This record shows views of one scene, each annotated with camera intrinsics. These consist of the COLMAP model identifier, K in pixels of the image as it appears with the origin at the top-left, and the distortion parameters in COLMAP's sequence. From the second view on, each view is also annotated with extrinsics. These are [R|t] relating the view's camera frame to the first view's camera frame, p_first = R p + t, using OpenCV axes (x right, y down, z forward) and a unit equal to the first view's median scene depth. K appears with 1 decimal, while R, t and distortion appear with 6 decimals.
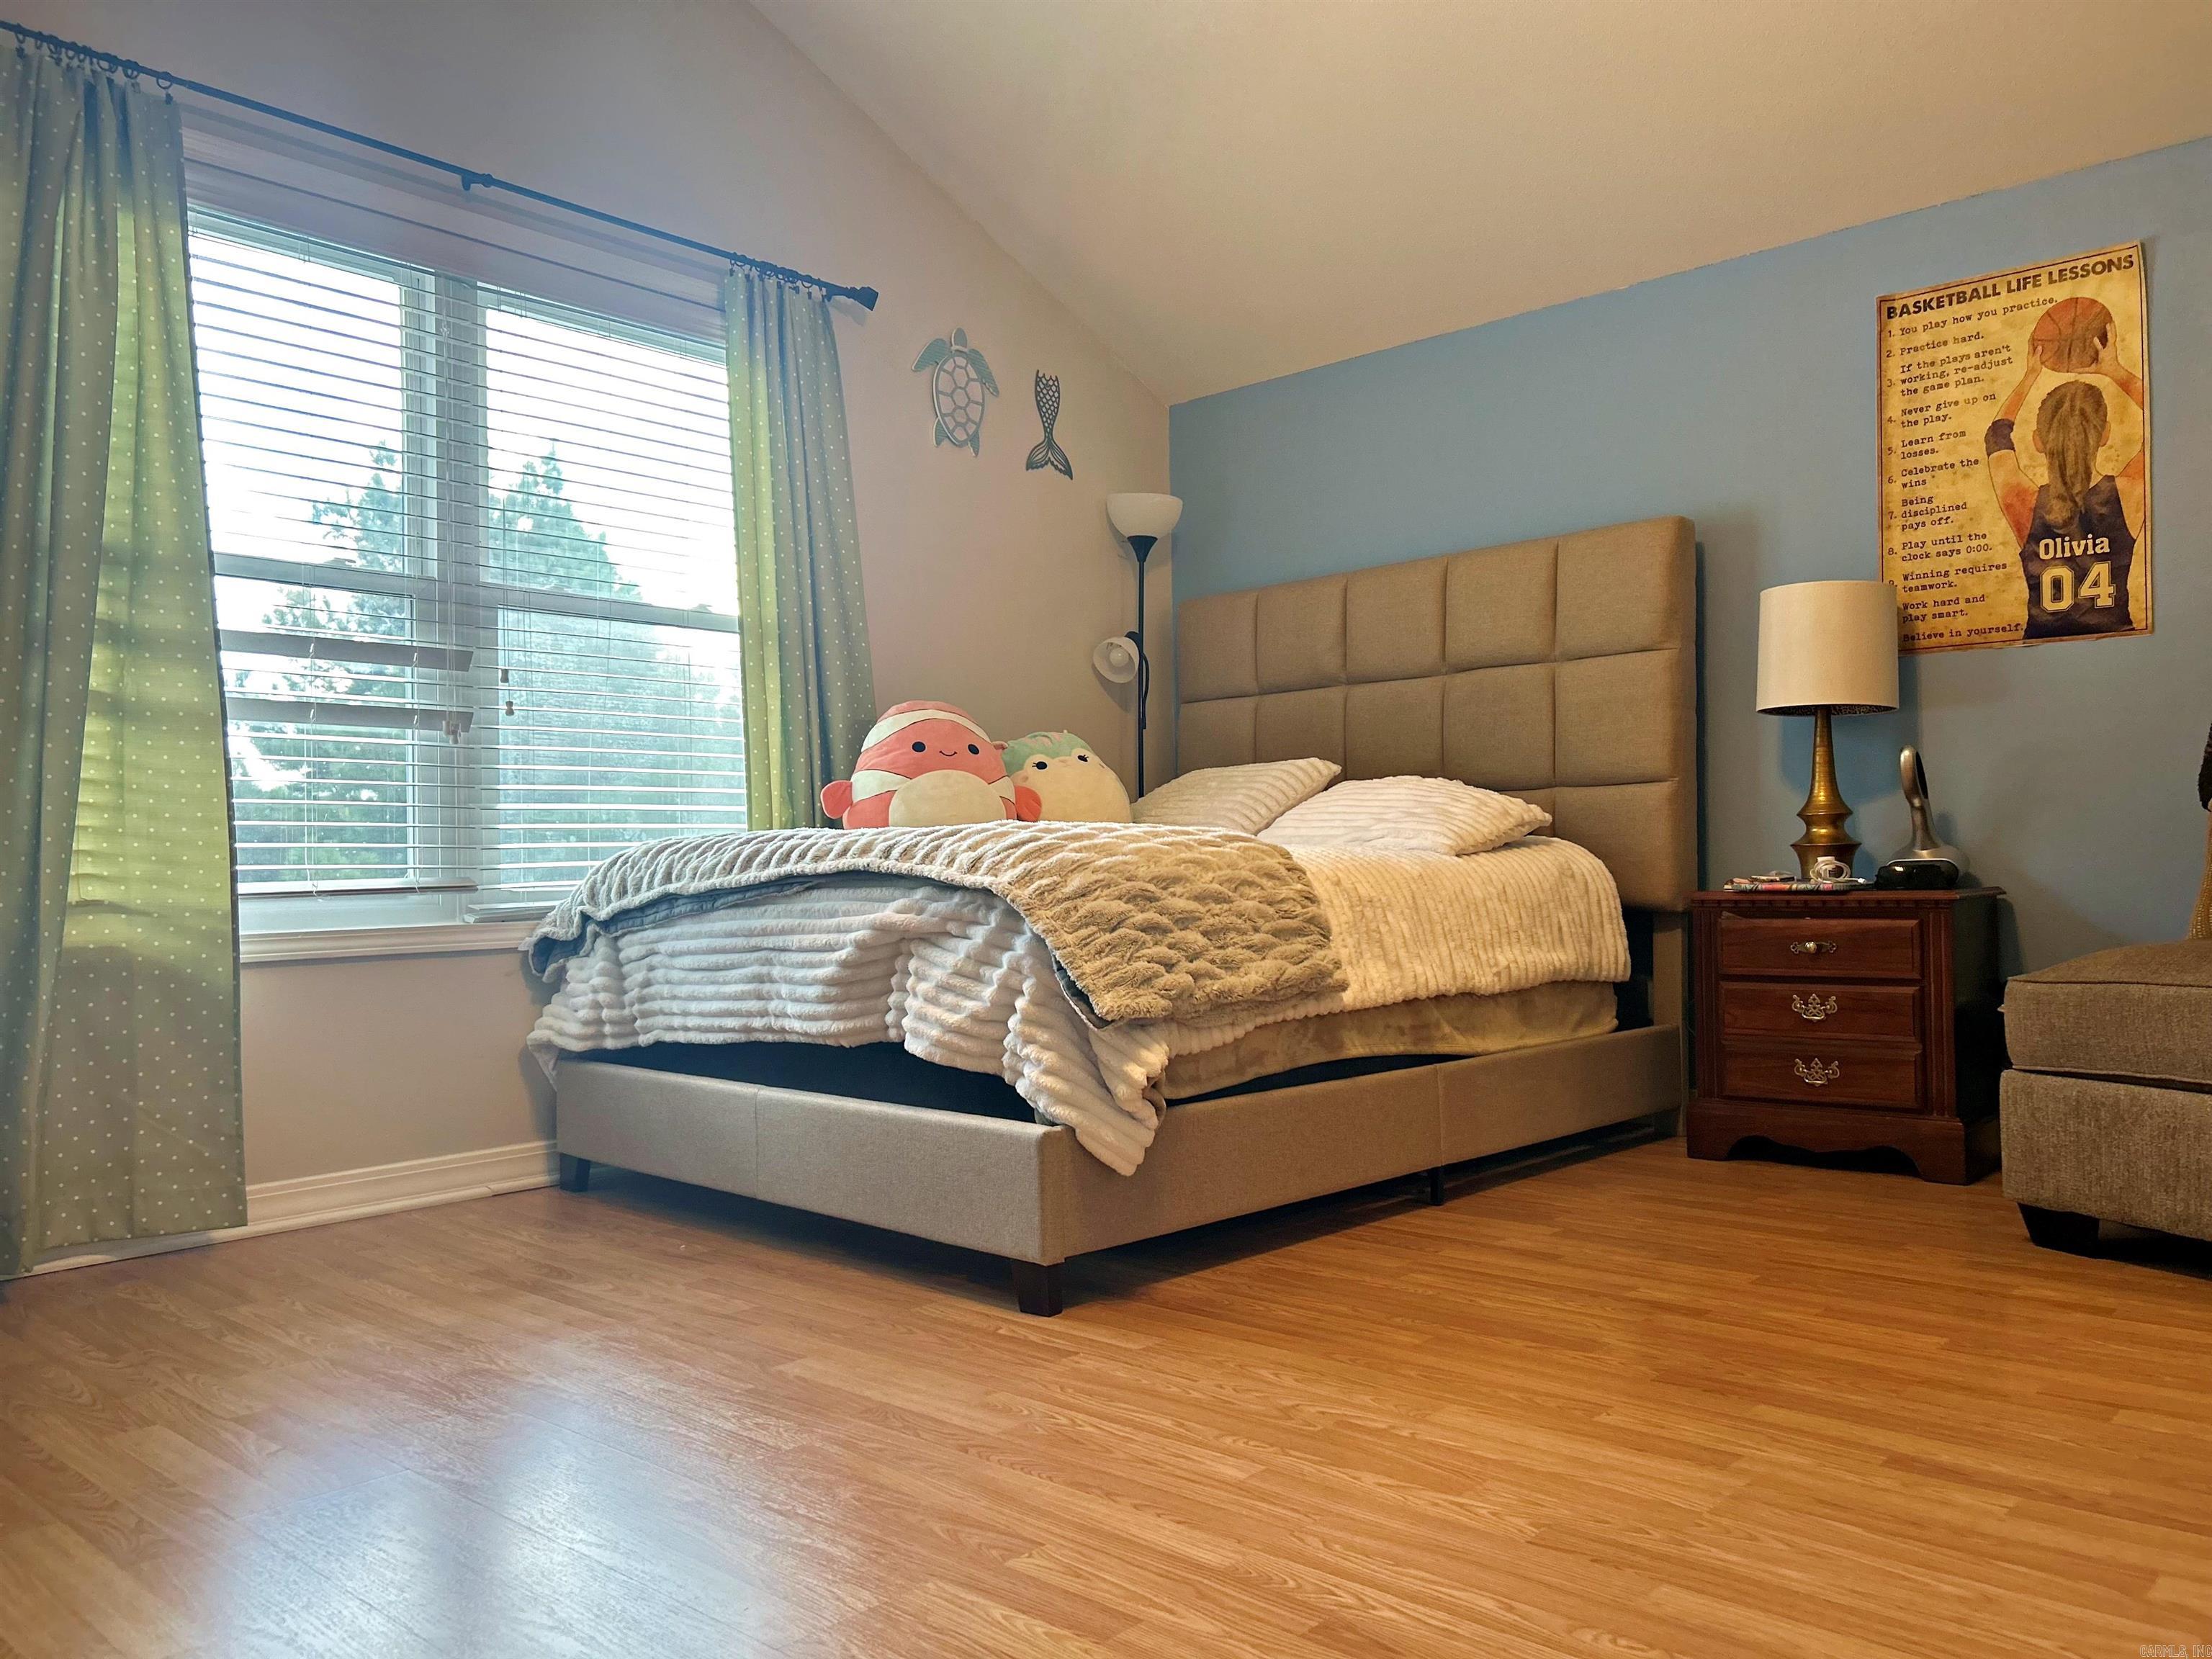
lens RADIAL K [[1666.2, 0, 1111.0], [0, 1666.2, 824.2], [0, 0, 1]] dist [0.051891, -0.058462]
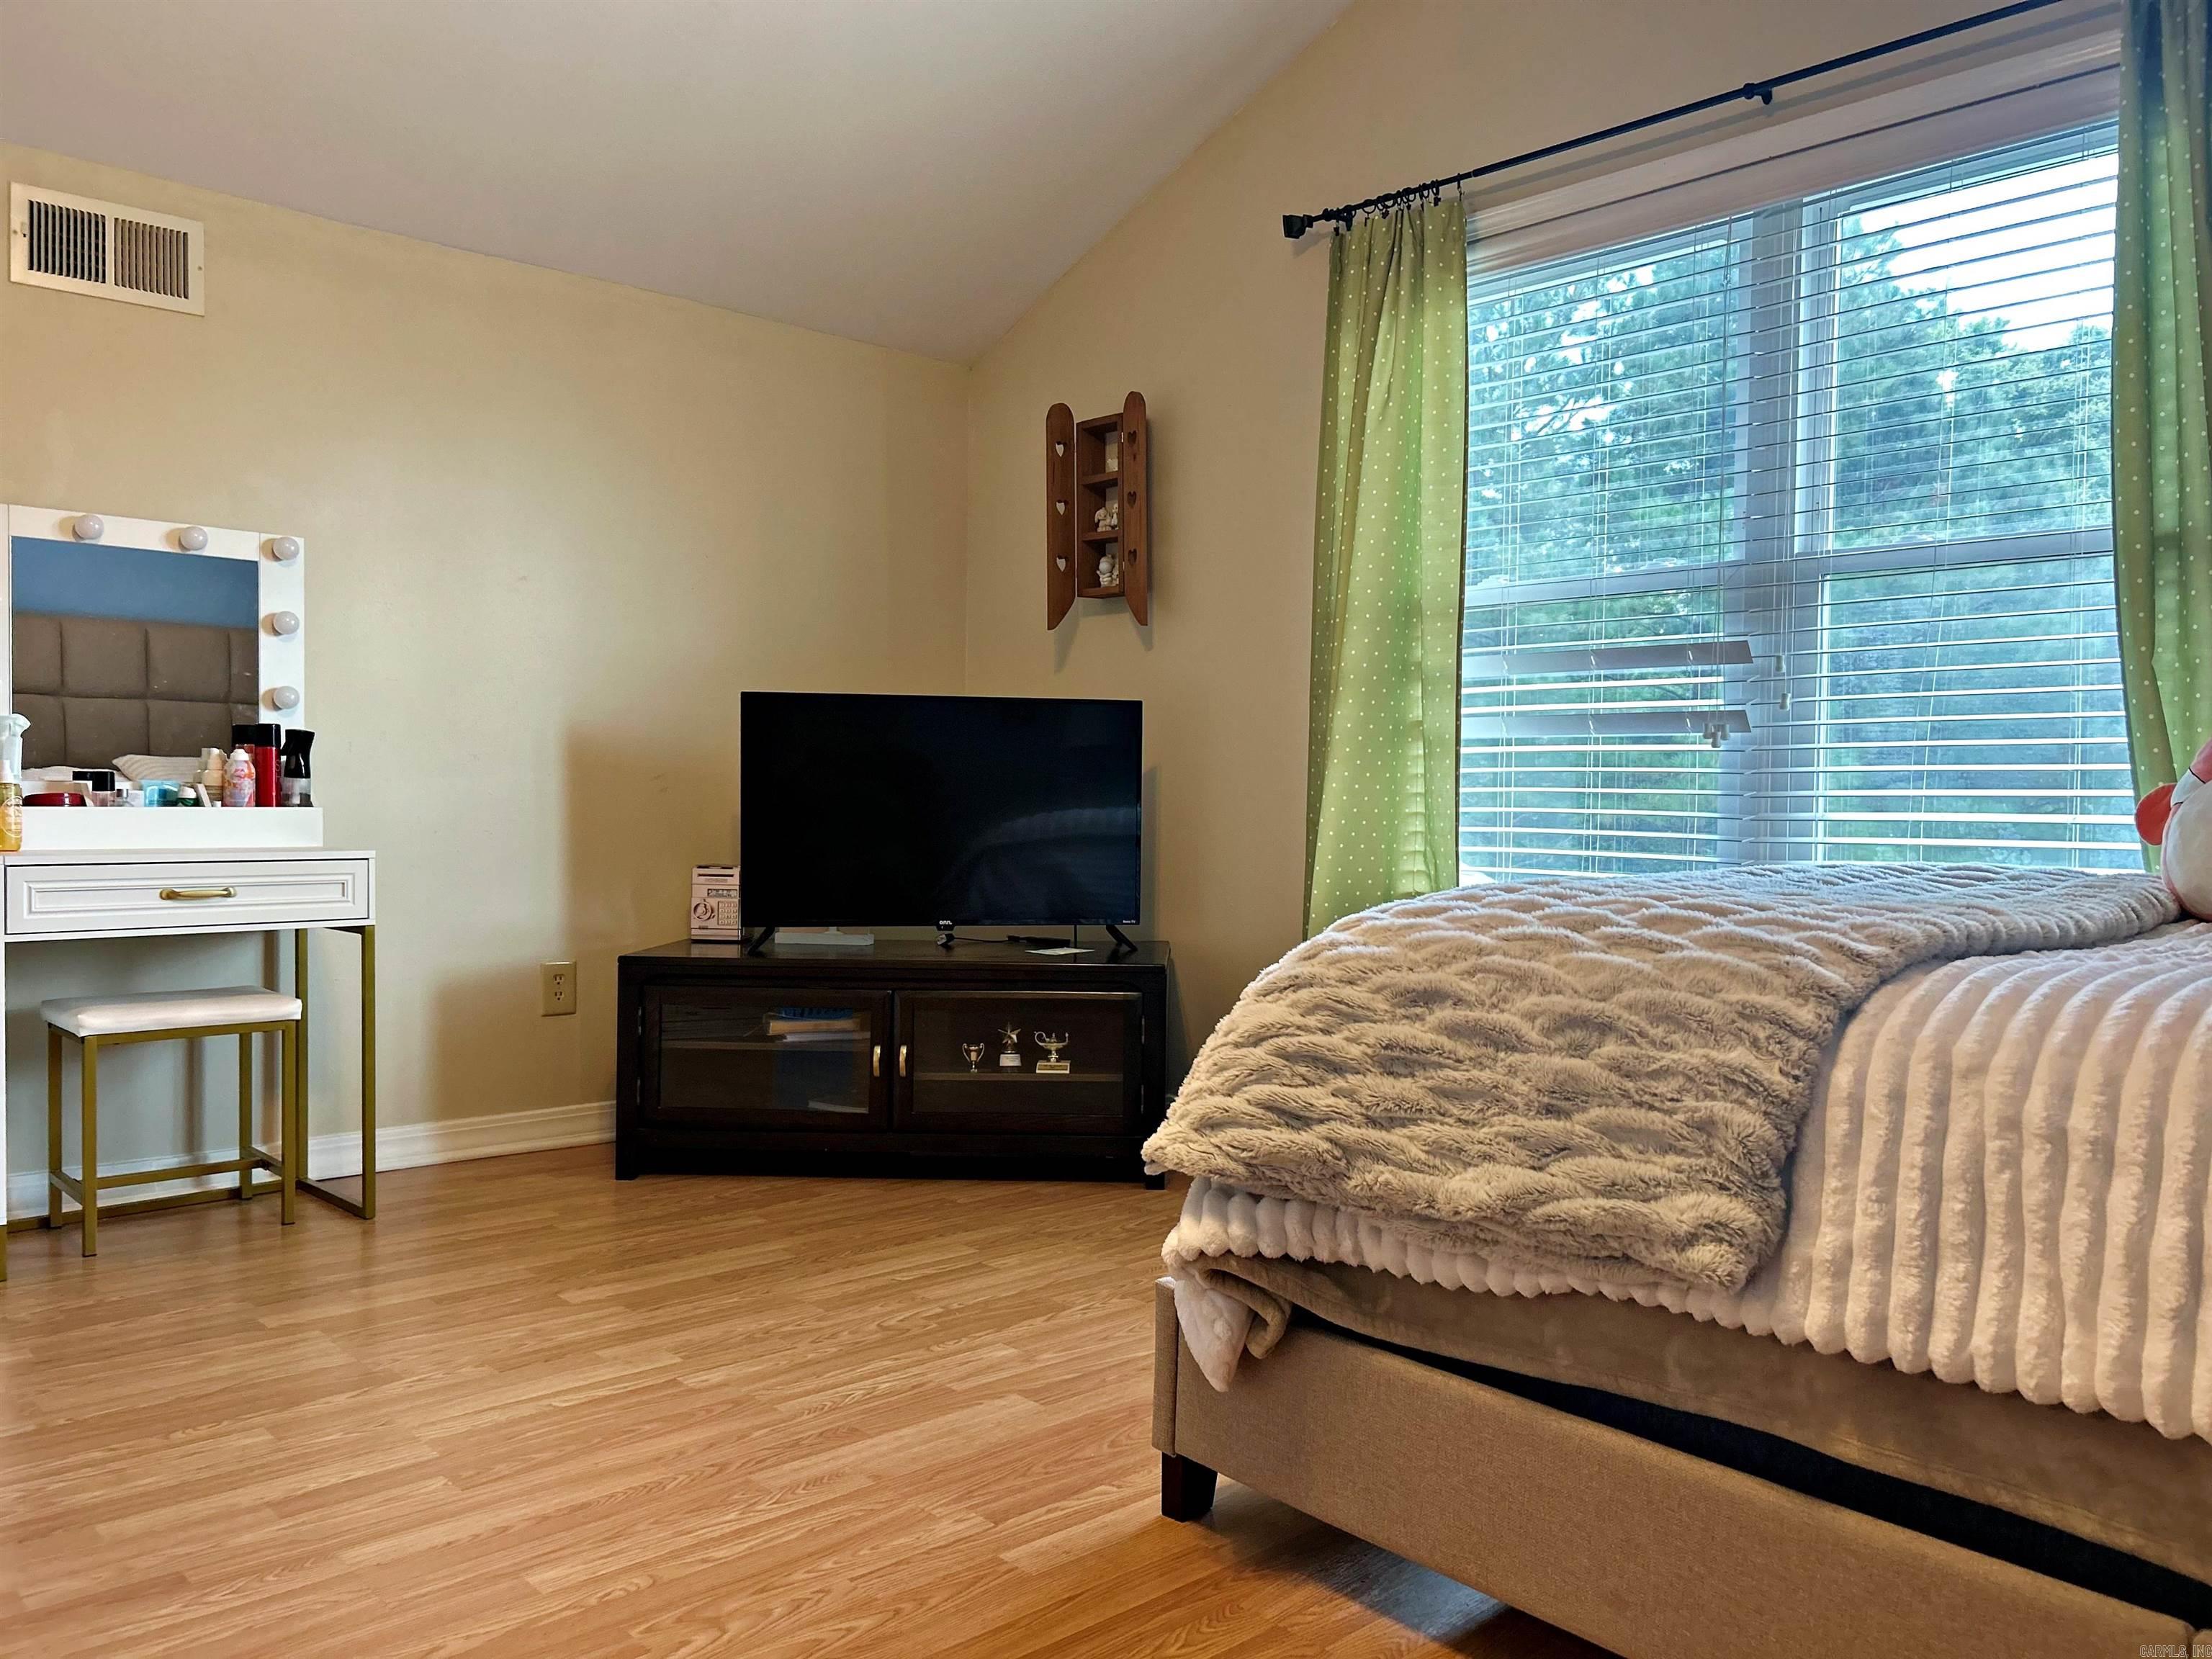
lens RADIAL K [[1666.2, 0, 1105.7], [0, 1666.2, 836.8], [0, 0, 1]] dist [0.051891, -0.058462]
pose [[-0.076157, 0.042203, -0.996202, 0.888209], [0.011218, 0.999077, 0.041467, -0.070028], [0.997033, -0.008017, -0.076560, 1.241061]]
